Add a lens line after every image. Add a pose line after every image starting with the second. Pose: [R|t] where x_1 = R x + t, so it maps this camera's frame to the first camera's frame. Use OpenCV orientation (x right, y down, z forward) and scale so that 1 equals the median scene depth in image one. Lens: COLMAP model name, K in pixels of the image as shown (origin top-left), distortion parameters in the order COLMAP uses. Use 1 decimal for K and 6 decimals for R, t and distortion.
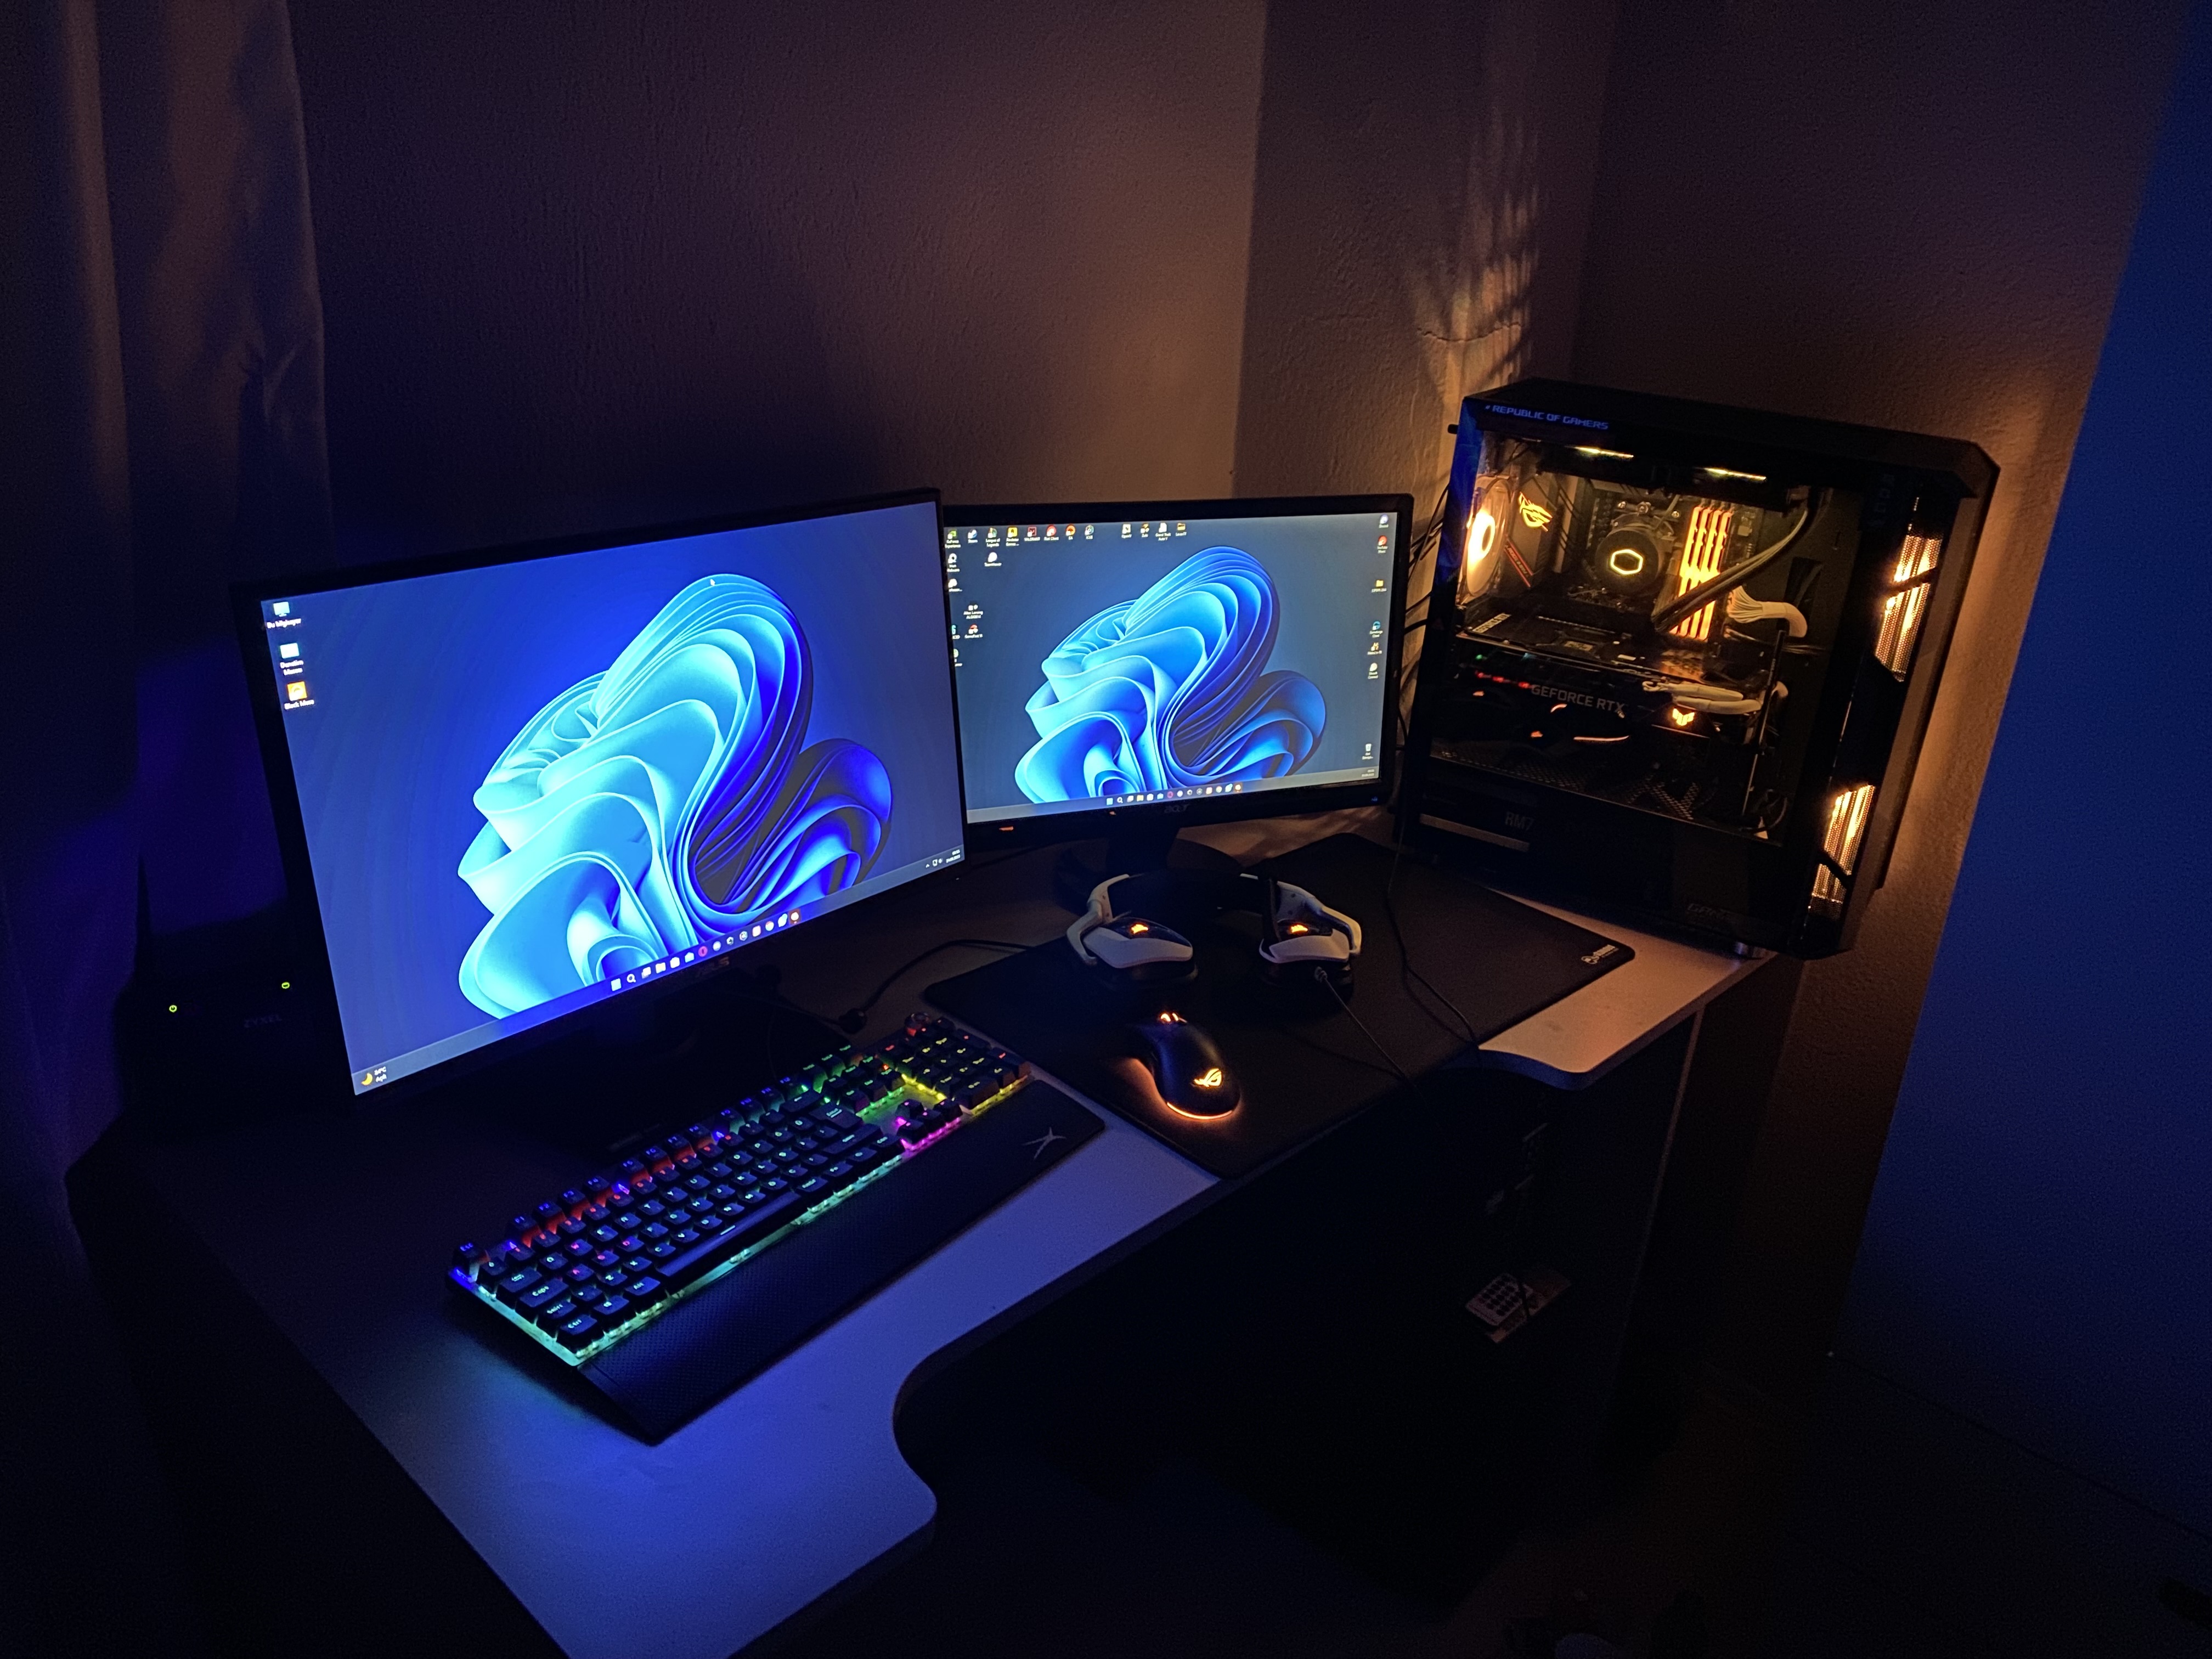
lens RADIAL K [[1659.9, 0, 1083.5], [0, 1659.9, 846.8], [0, 0, 1]] dist [0.021264, -0.019523]
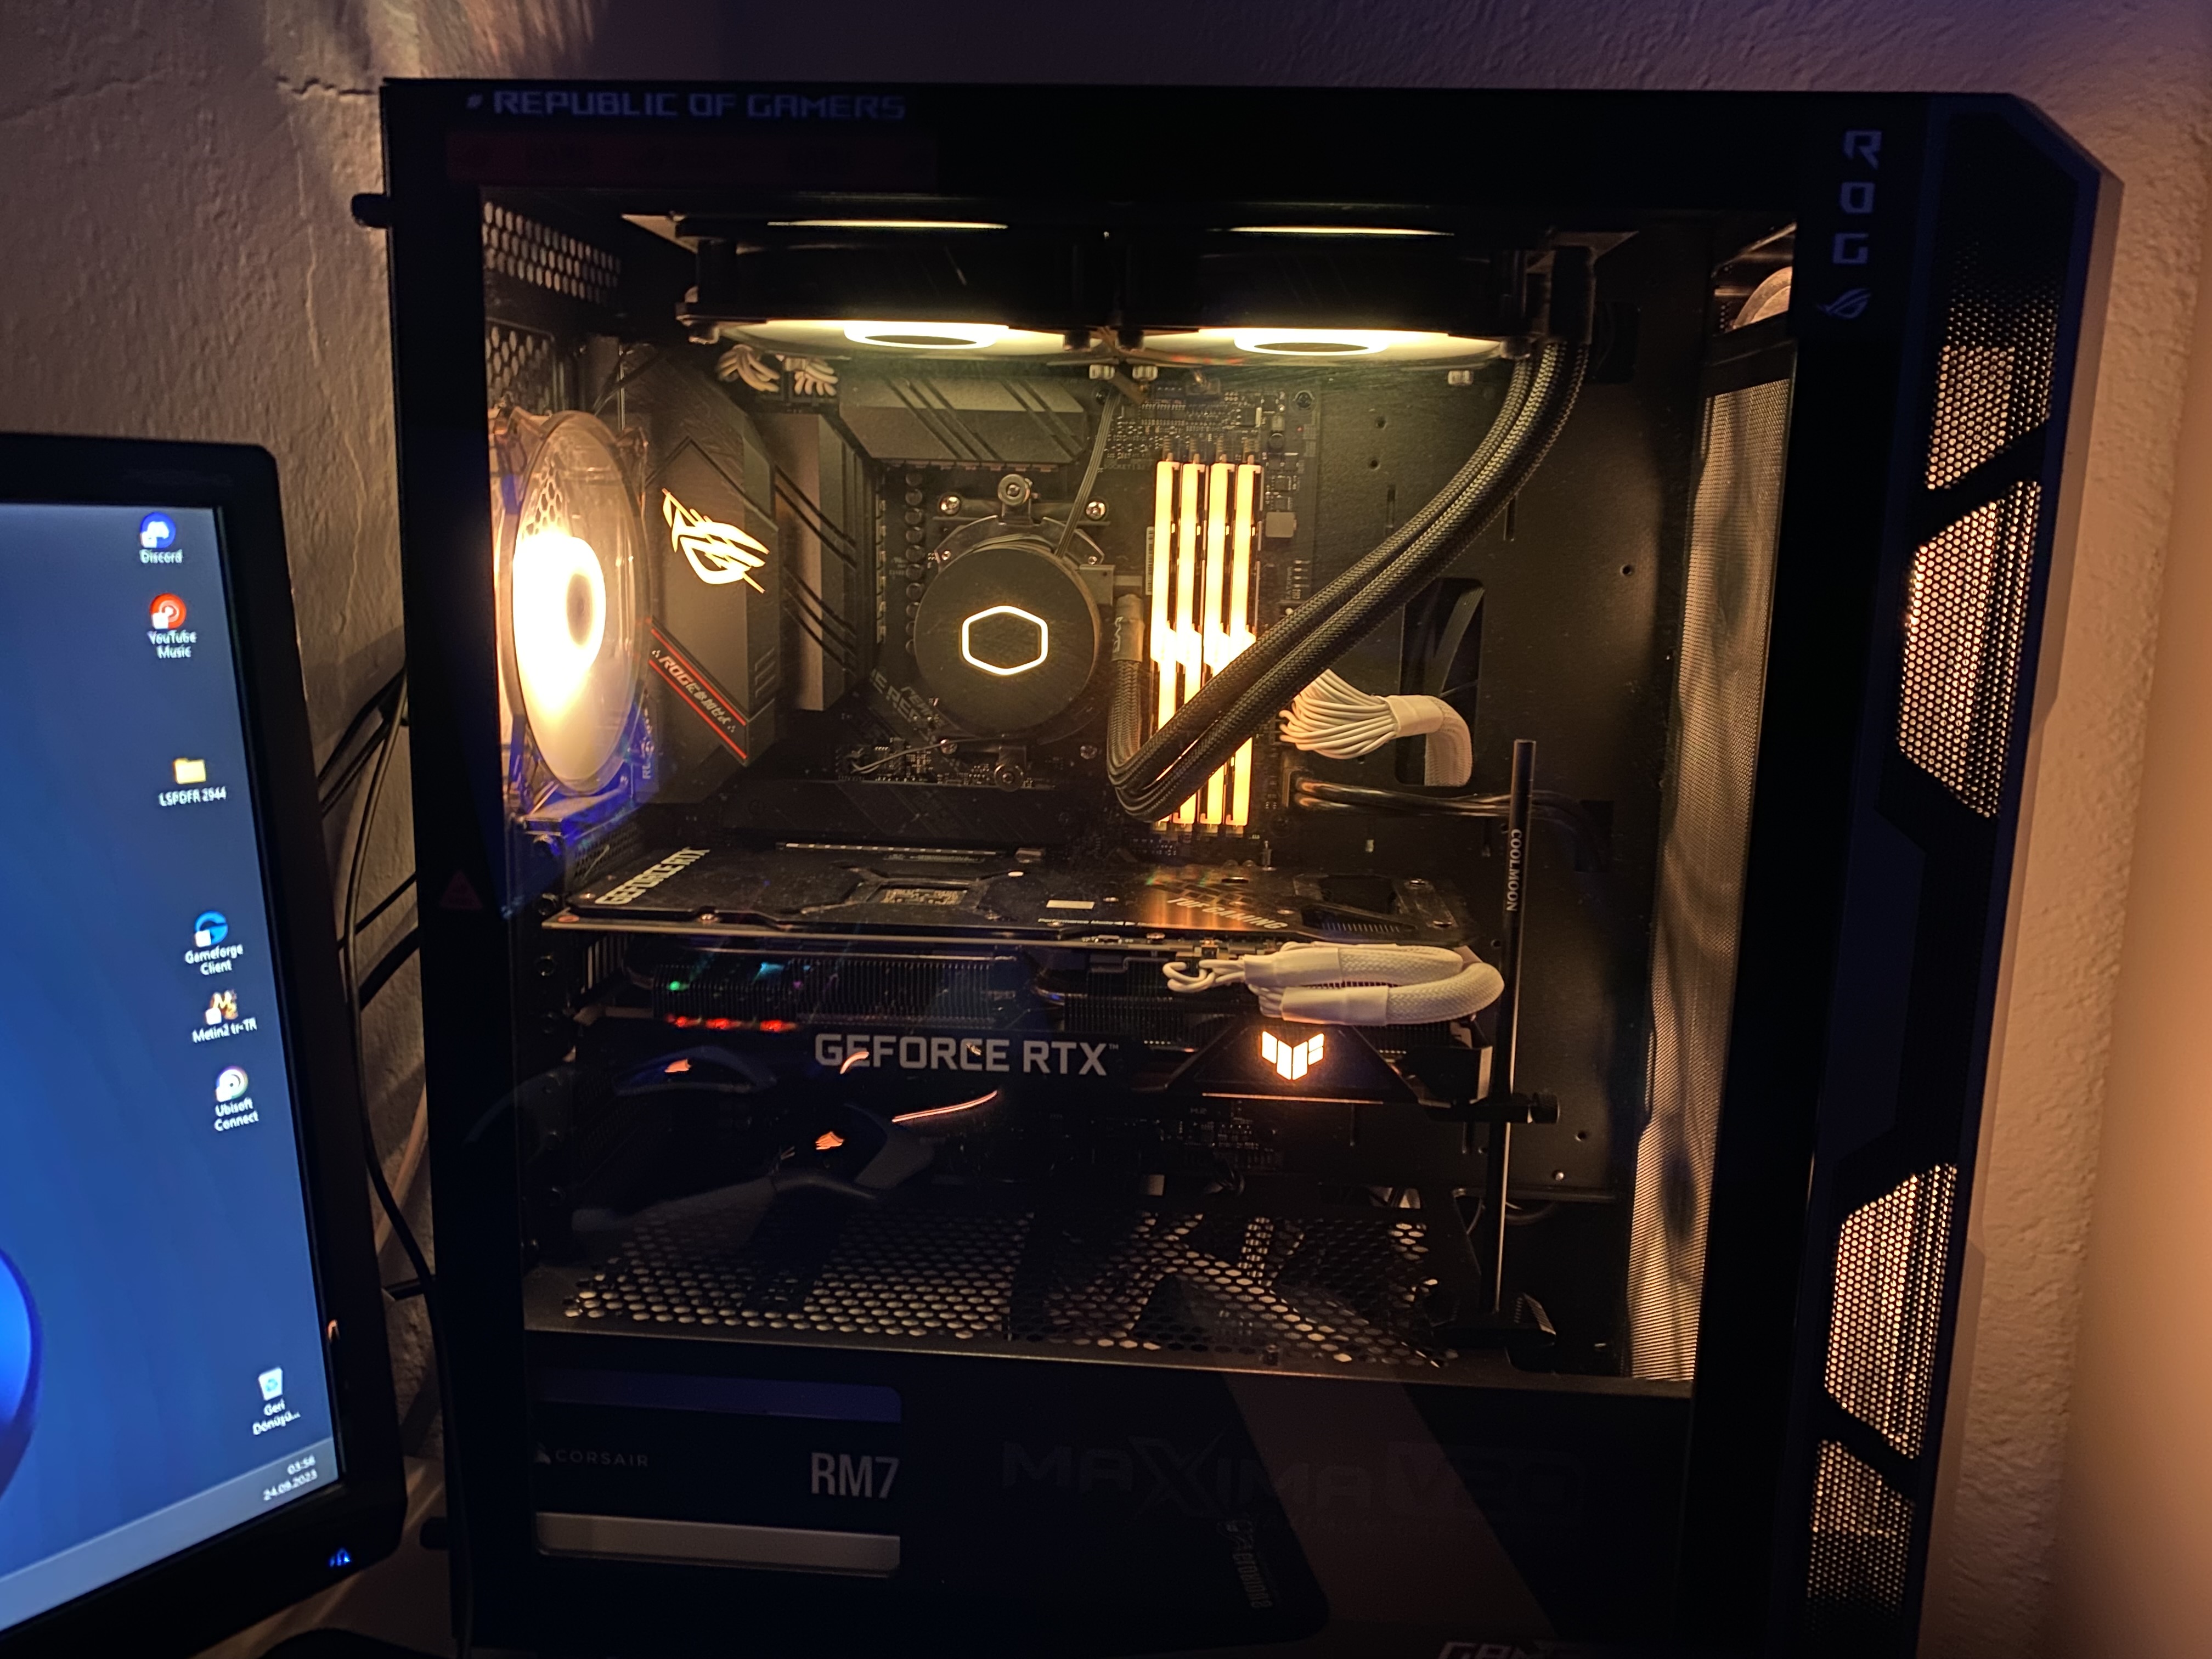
lens RADIAL K [[1659.9, 0, 1095.9], [0, 1659.9, 845.9], [0, 0, 1]] dist [0.021264, -0.019523]
pose [[0.880258, -0.134628, 0.454996, 0.180172], [0.223039, 0.963763, -0.146336, -0.075069], [-0.418808, 0.230295, 0.878387, 0.698768]]
